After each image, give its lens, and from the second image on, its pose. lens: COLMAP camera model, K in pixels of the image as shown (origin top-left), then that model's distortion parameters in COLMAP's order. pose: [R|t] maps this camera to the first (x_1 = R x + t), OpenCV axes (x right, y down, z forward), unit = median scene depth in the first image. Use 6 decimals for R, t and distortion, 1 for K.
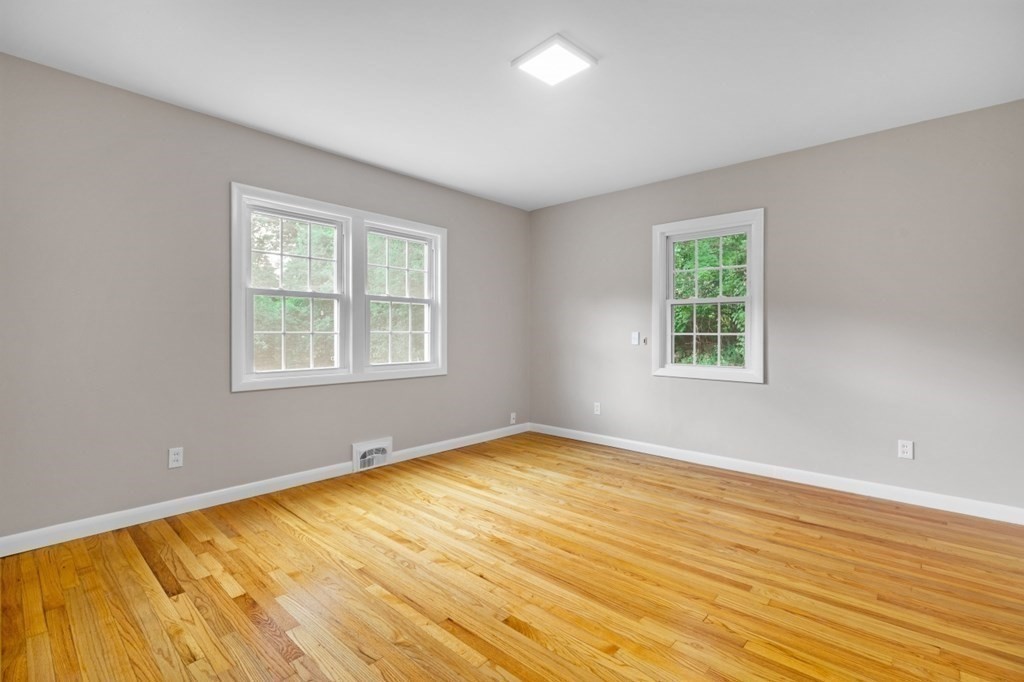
lens RADIAL K [[474.5, 0, 495.3], [0, 474.5, 332.9], [0, 0, 1]] dist [0.010396, 0.000082]
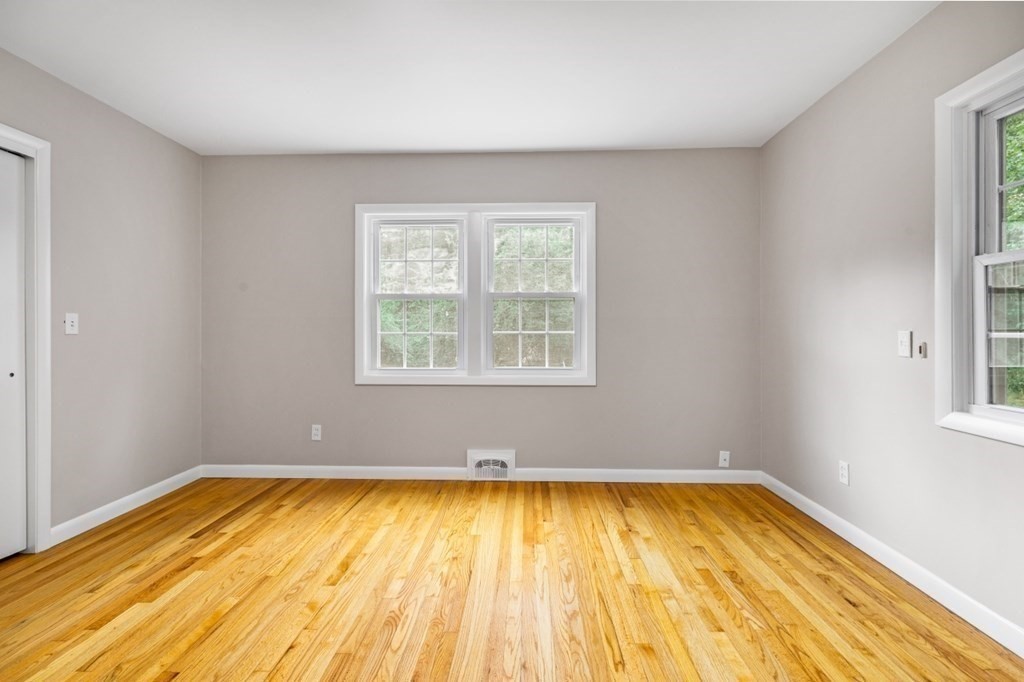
lens RADIAL K [[463.8, 0, 507.9], [0, 463.8, 329.7], [0, 0, 1]] dist [0.005776, -0.000198]
pose [[0.654717, -0.005823, -0.755852, 0.547501], [0.001545, 0.999979, -0.006366, -0.001022], [0.755873, 0.003000, 0.654712, 0.540417]]
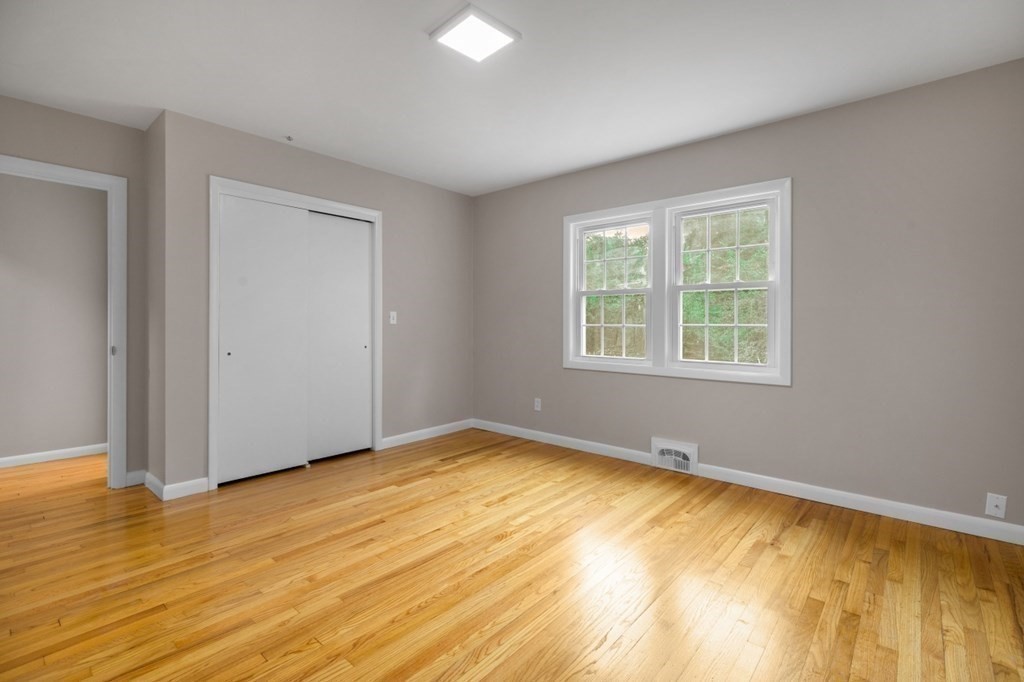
lens RADIAL K [[468.3, 0, 510.7], [0, 468.3, 323.6], [0, 0, 1]] dist [0.004603, 0.000422]
pose [[0.034555, -0.001199, -0.999402, 0.806403], [-0.004496, 0.999989, -0.001355, -0.001489], [0.999393, 0.004540, 0.034549, 0.799812]]
